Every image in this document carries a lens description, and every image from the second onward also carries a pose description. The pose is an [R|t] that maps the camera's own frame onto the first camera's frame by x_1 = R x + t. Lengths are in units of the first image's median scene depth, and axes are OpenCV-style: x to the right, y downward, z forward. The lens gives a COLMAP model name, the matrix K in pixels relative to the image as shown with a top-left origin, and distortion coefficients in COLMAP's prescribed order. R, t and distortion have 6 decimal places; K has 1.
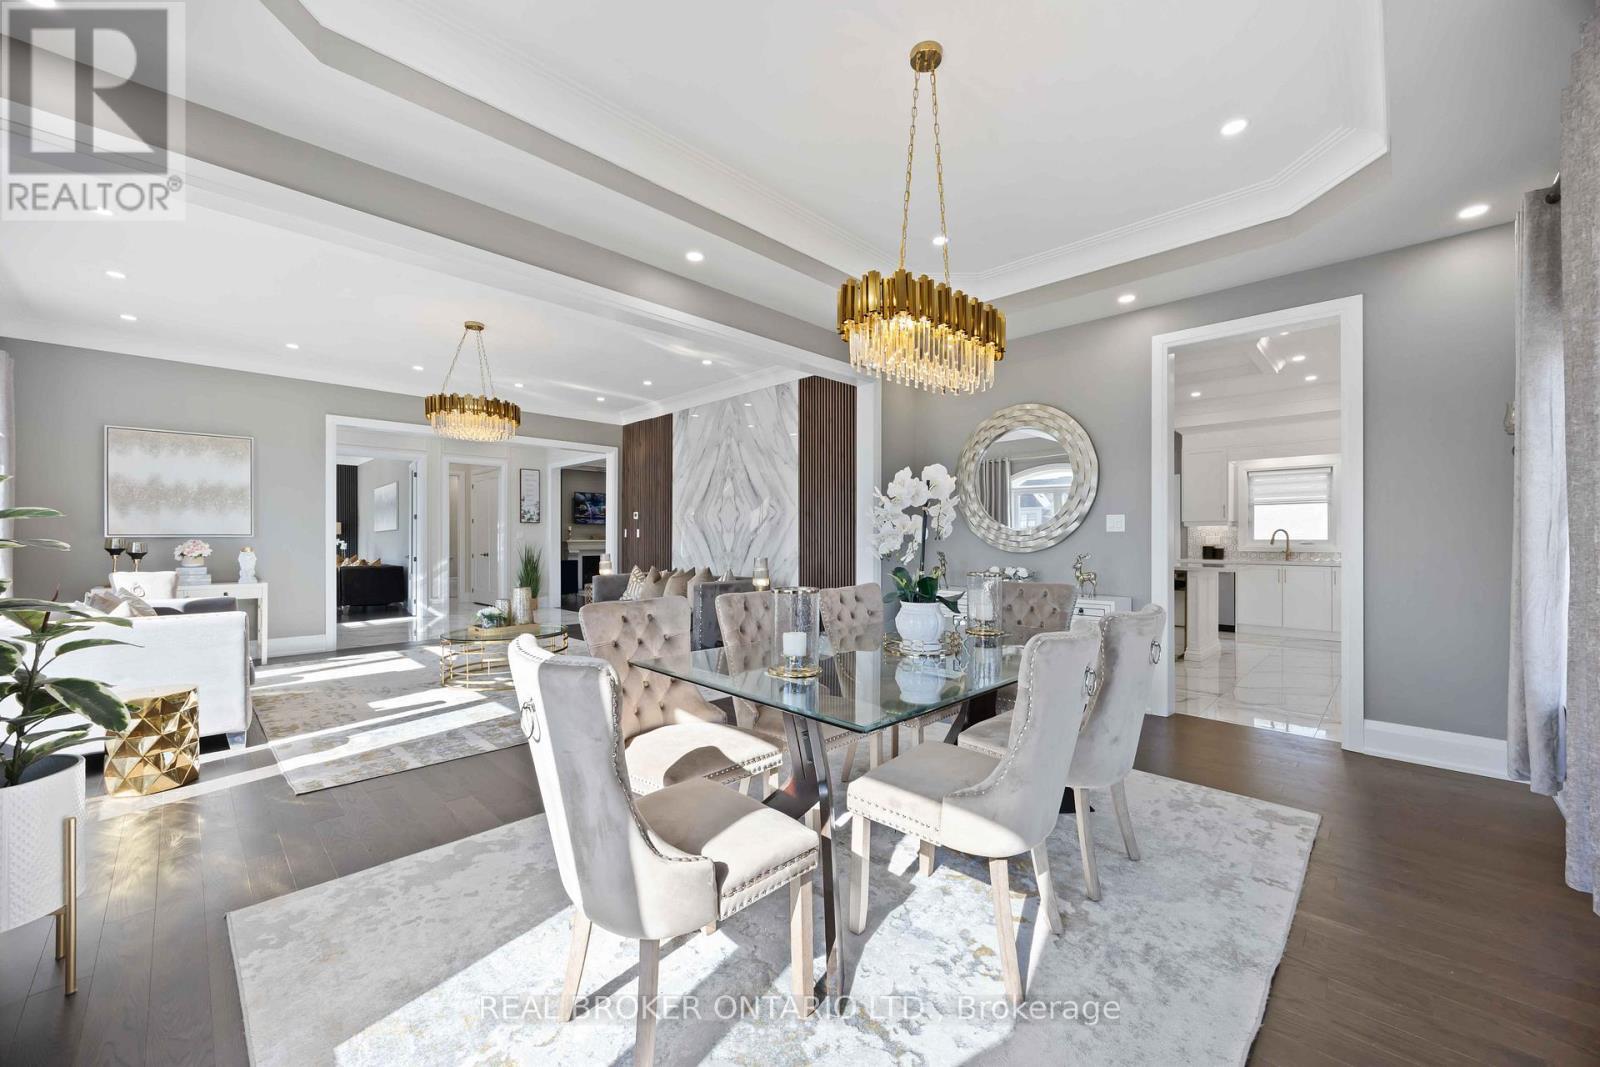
lens RADIAL K [[613.9, 0, 799.3], [0, 613.9, 539.4], [0, 0, 1]] dist [0.001143, 0.000123]
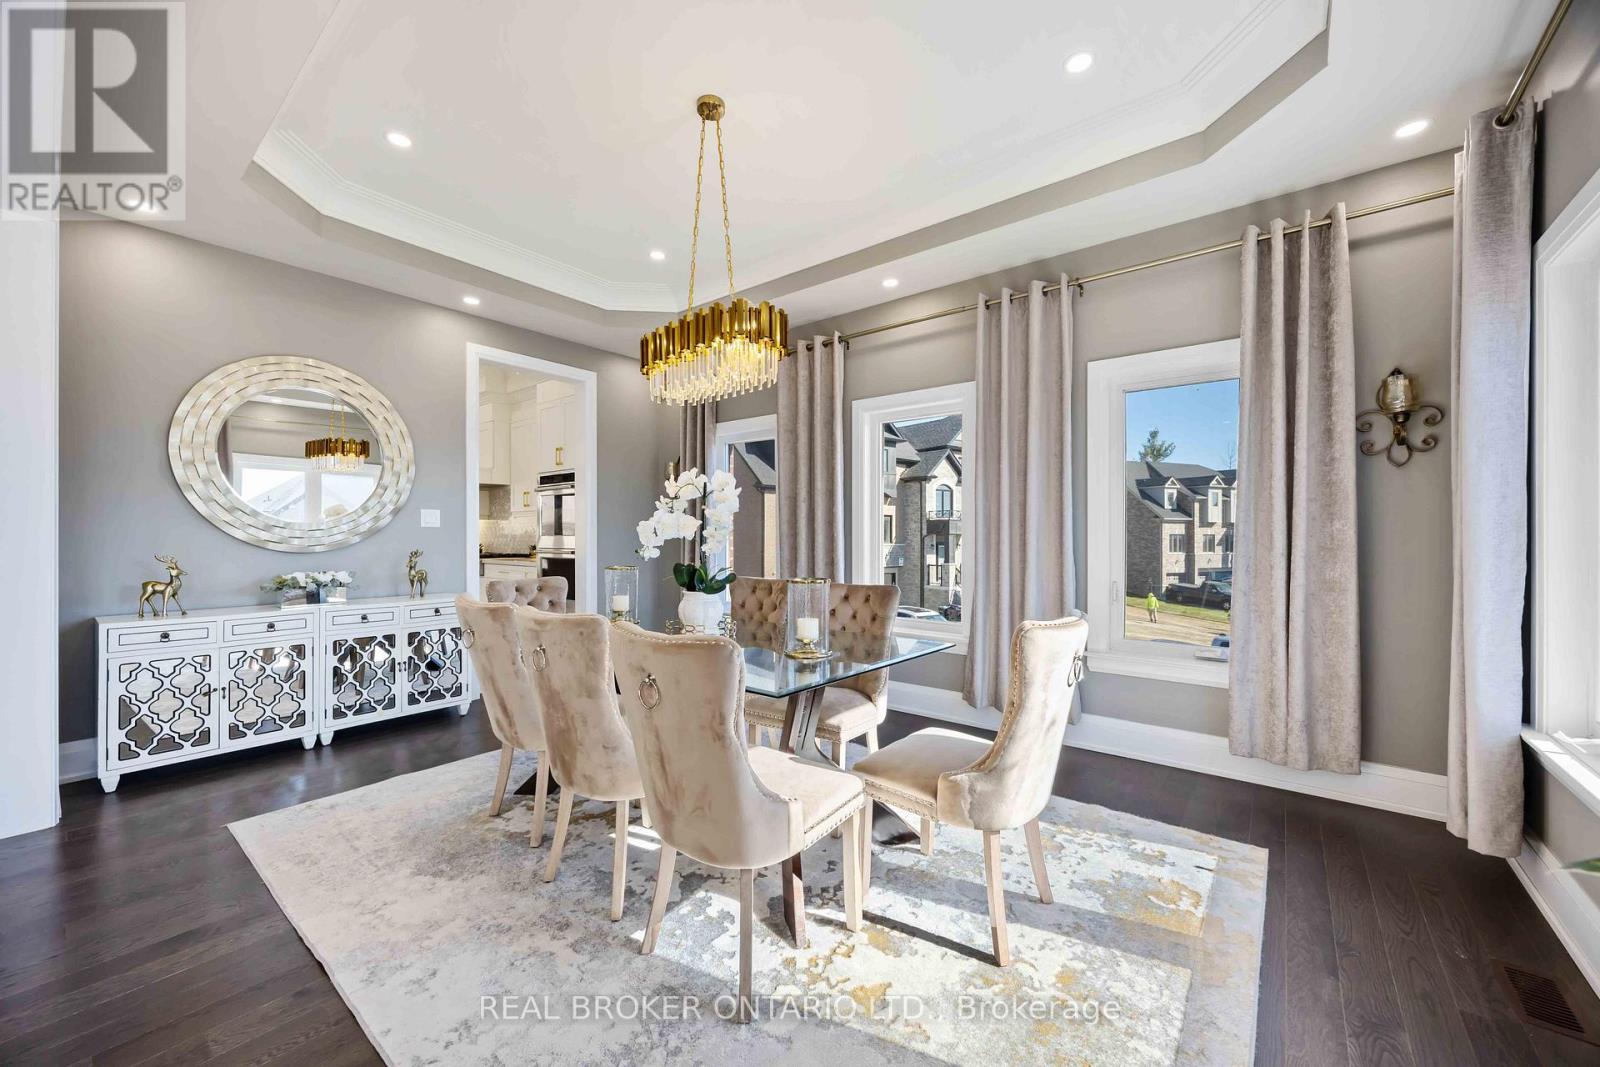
lens RADIAL K [[613.9, 0, 799.3], [0, 613.9, 539.4], [0, 0, 1]] dist [0.001143, 0.000123]
pose [[-0.101706, -0.003707, 0.994808, -0.536513], [0.002817, 0.999988, 0.004014, 0.004939], [-0.994811, 0.003211, -0.101694, 0.548278]]
